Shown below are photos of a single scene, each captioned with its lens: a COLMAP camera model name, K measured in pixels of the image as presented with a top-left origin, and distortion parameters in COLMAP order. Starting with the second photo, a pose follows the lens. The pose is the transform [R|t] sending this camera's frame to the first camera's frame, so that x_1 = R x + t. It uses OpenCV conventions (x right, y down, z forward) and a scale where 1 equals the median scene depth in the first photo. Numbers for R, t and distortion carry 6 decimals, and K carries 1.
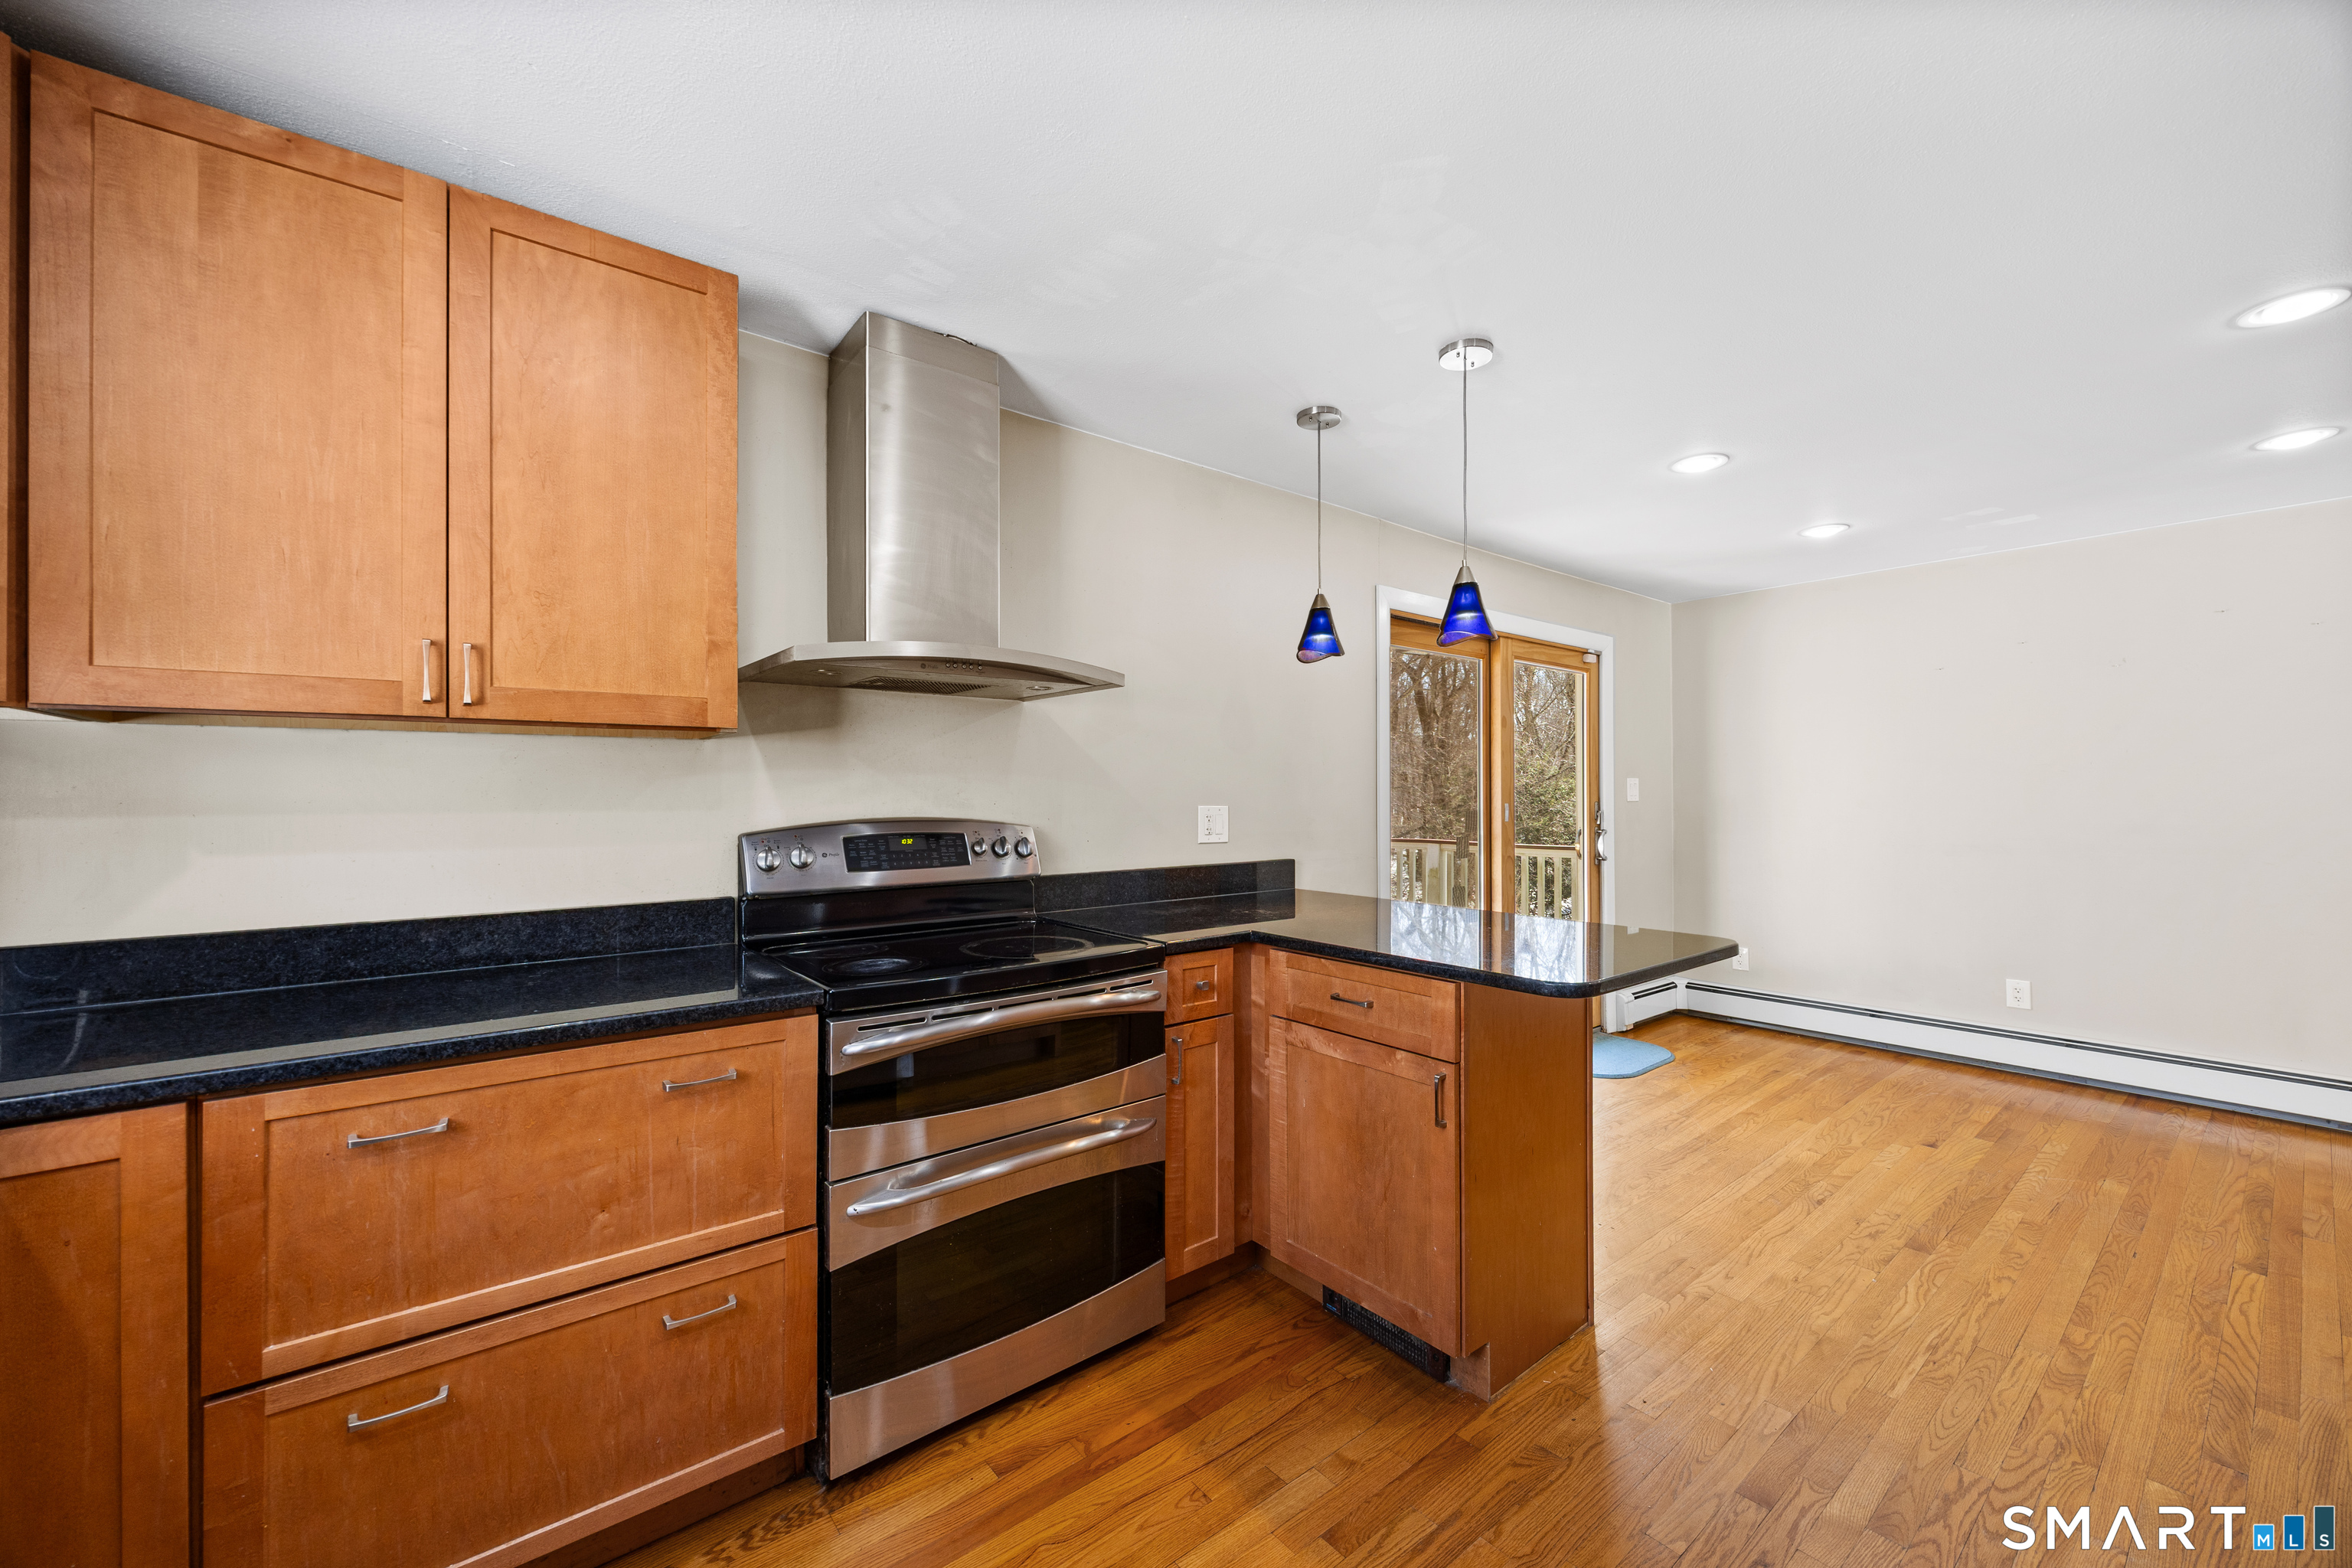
lens RADIAL K [[900.3, 0, 1183.1], [0, 900.3, 799.6], [0, 0, 1]] dist [-0.002466, 0.000977]
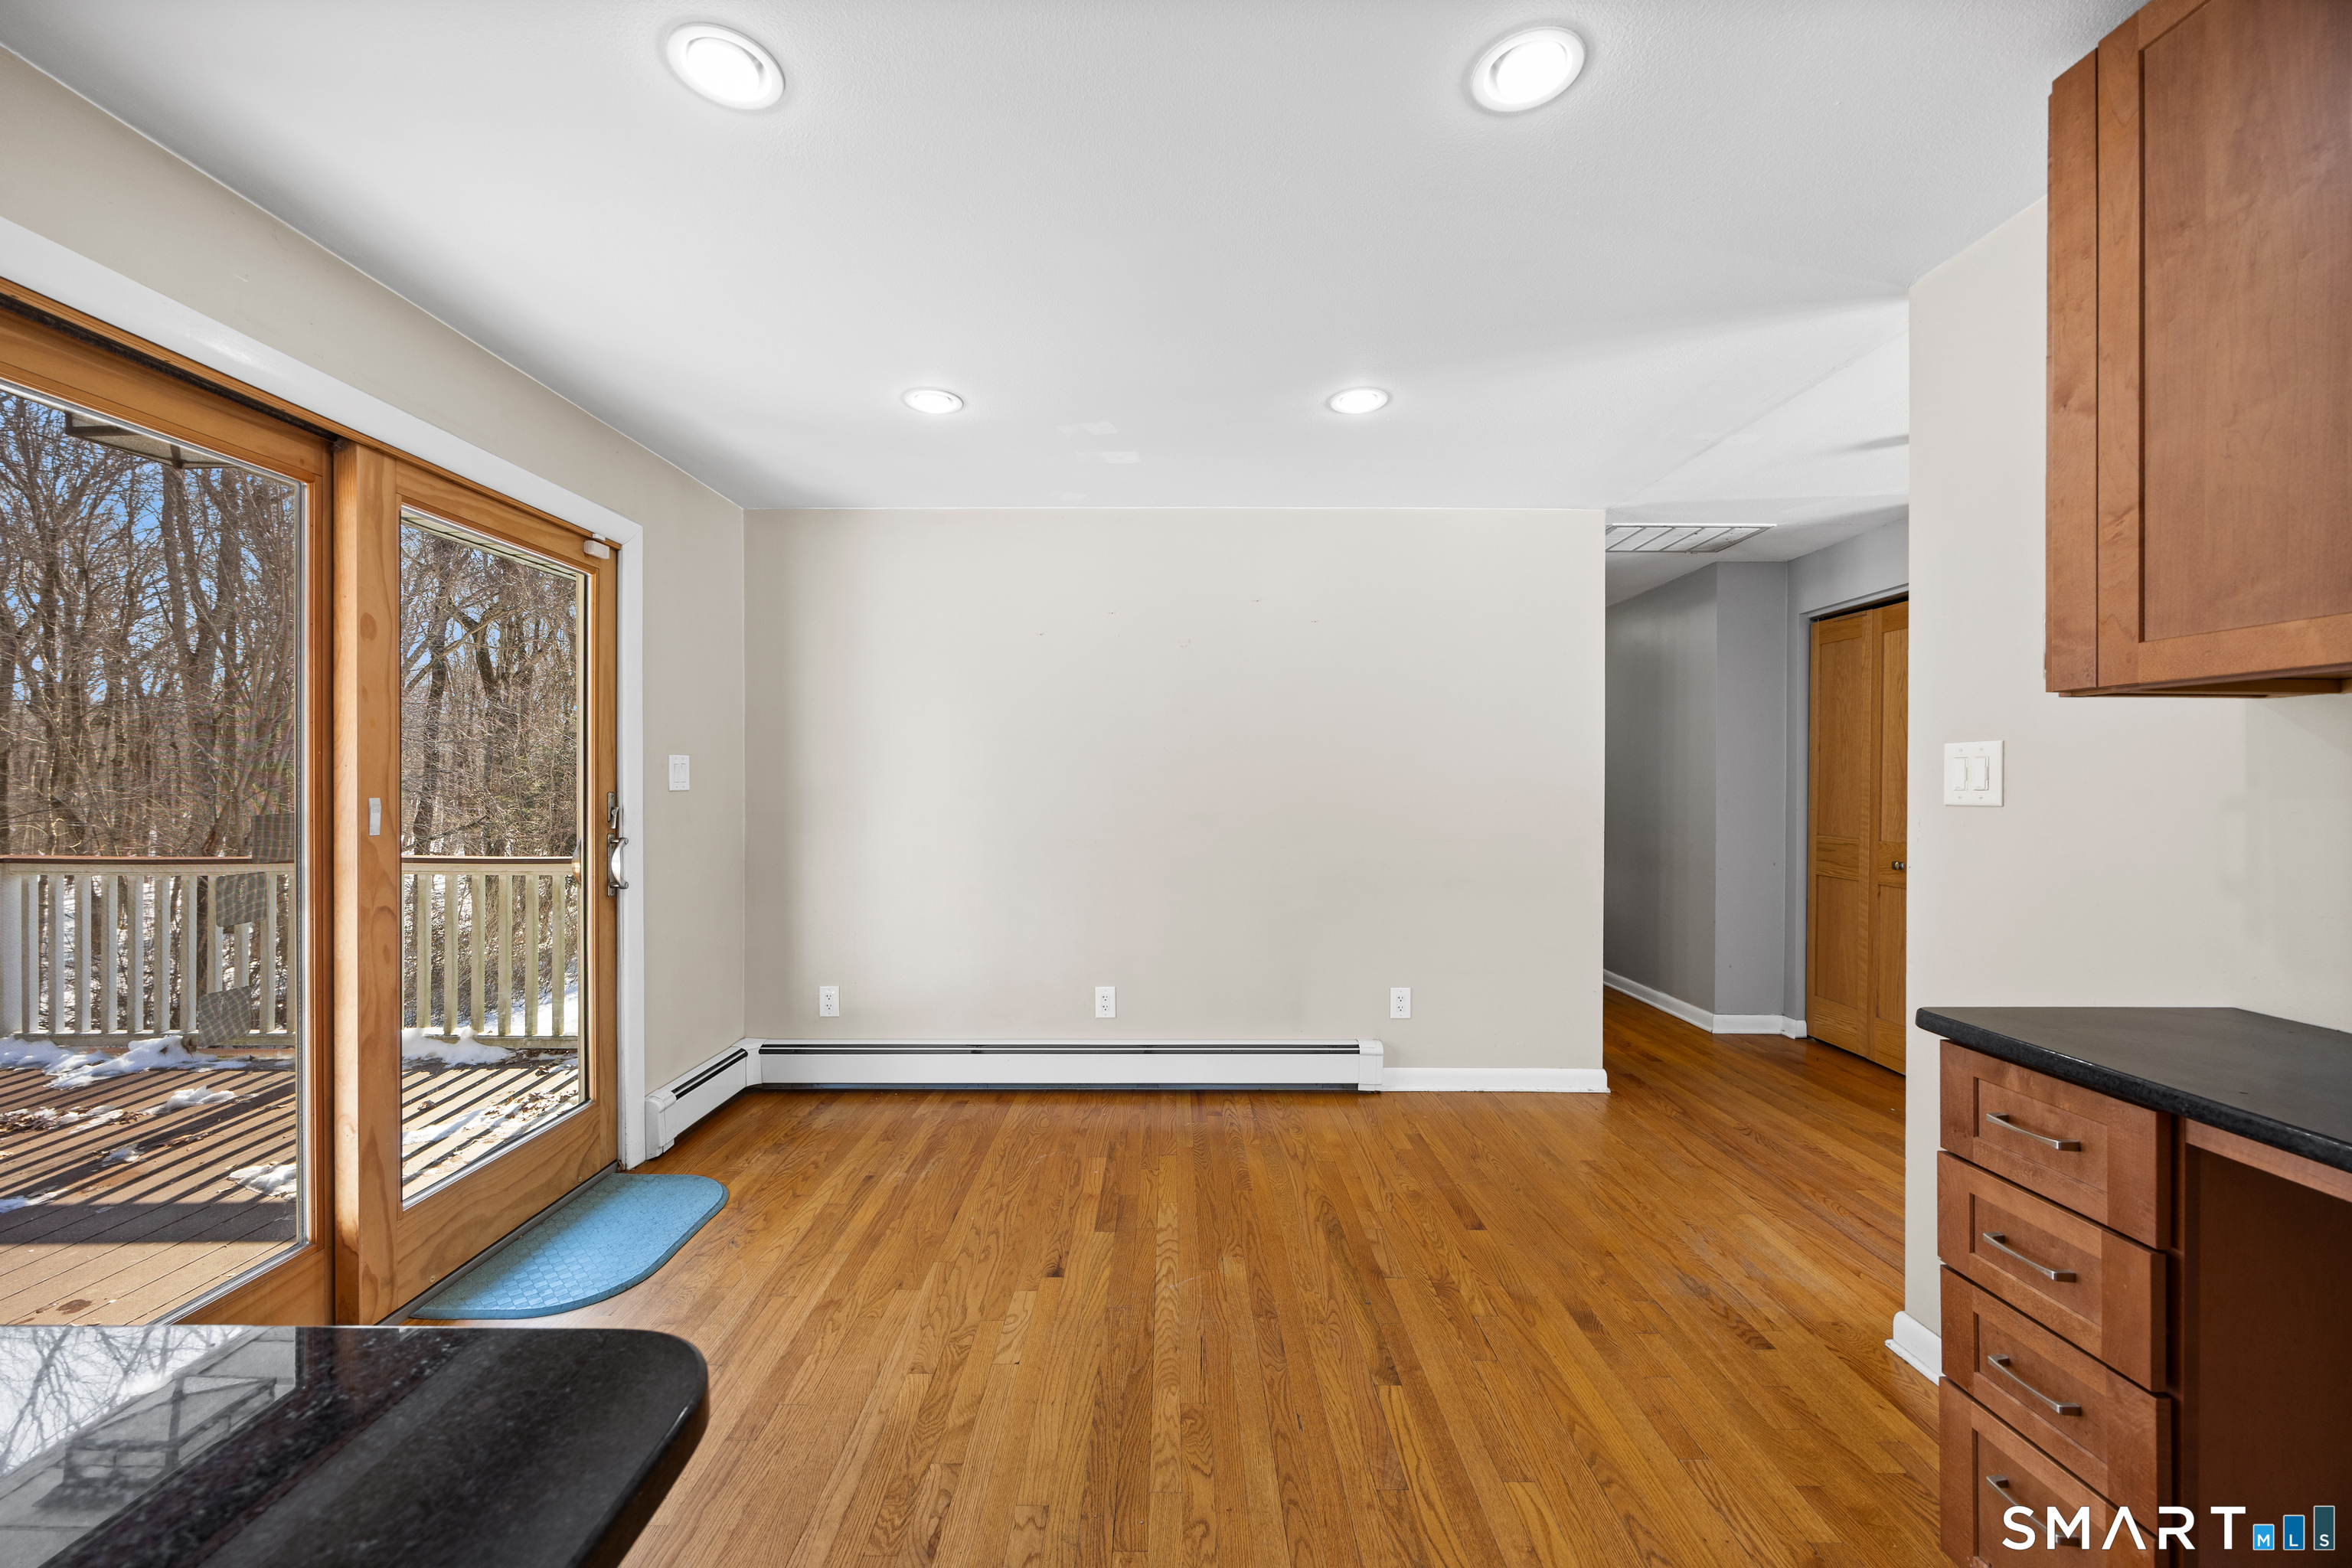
lens RADIAL K [[945.3, 0, 1171.3], [0, 945.3, 765.4], [0, 0, 1]] dist [0.003678, -0.000527]
pose [[0.634354, 0.017802, 0.772838, 0.325763], [0.000166, 0.999732, -0.023165, -0.001076], [-0.773043, 0.014823, 0.634181, 0.482515]]
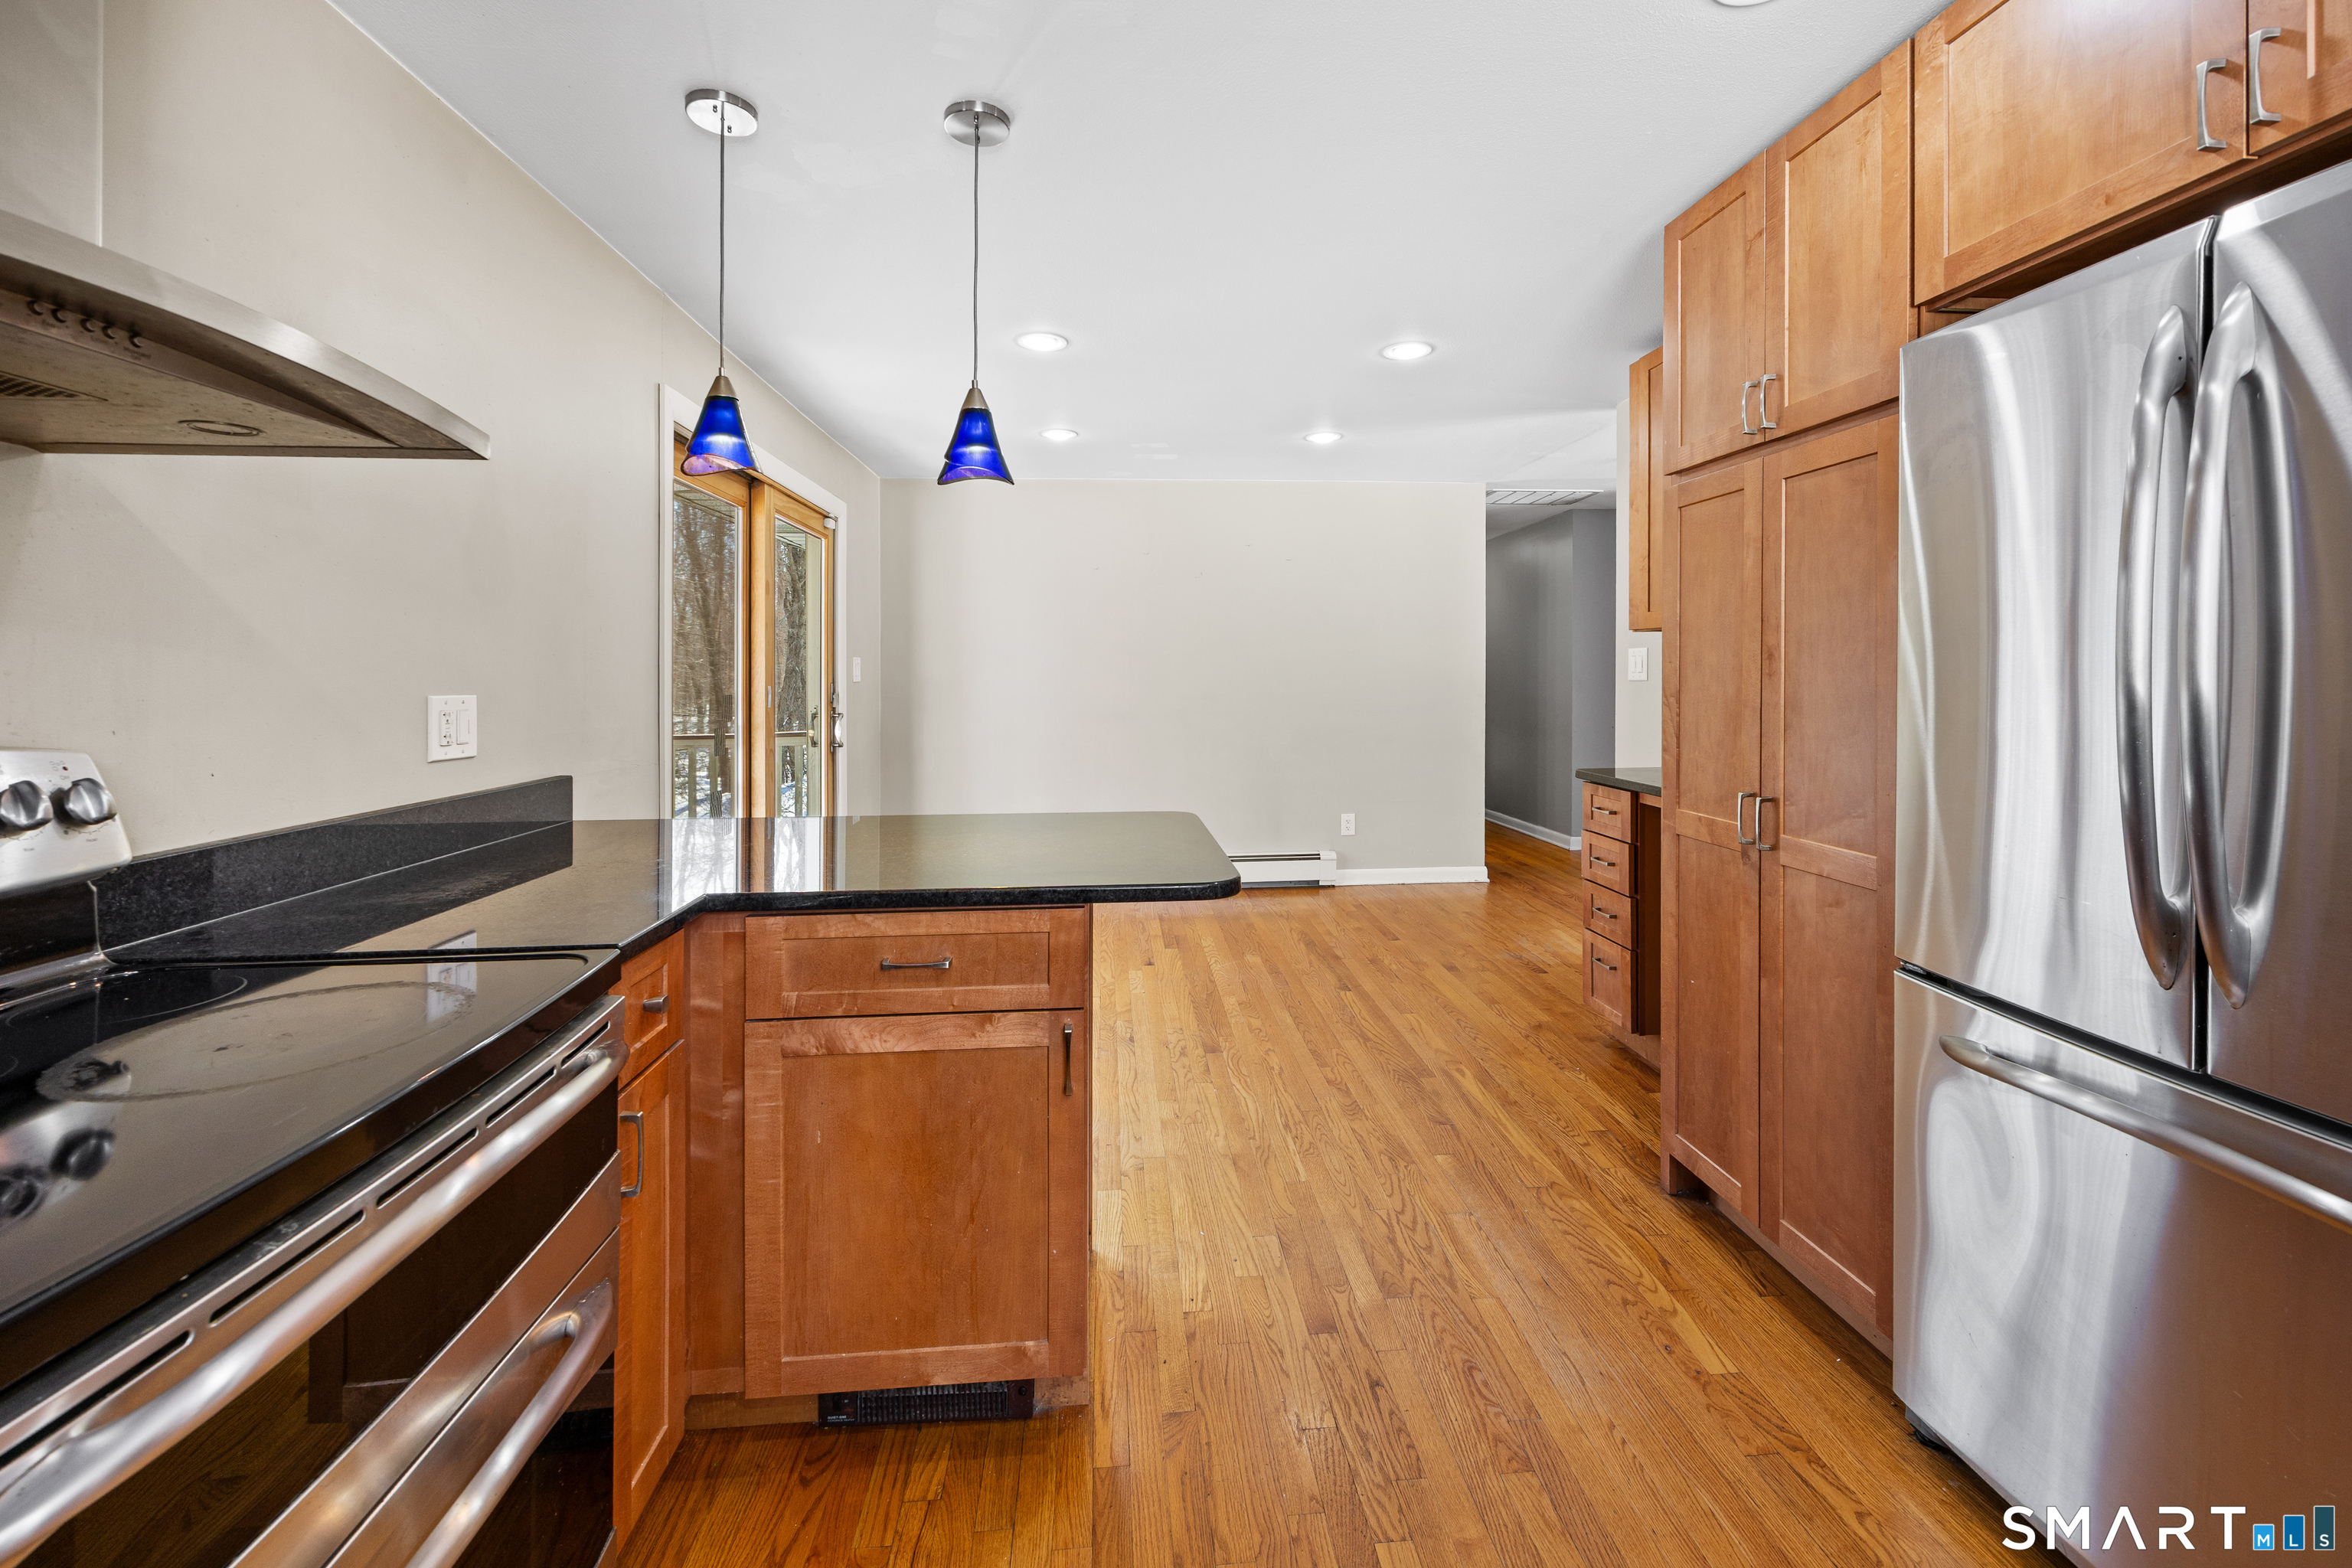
lens RADIAL K [[945.3, 0, 1203.0], [0, 945.3, 686.6], [0, 0, 1]] dist [0.003678, -0.000527]
pose [[0.561755, -0.015158, 0.827165, -0.184501], [0.010416, 0.999882, 0.011250, -0.000209], [-0.827238, 0.002296, 0.561847, 0.246742]]
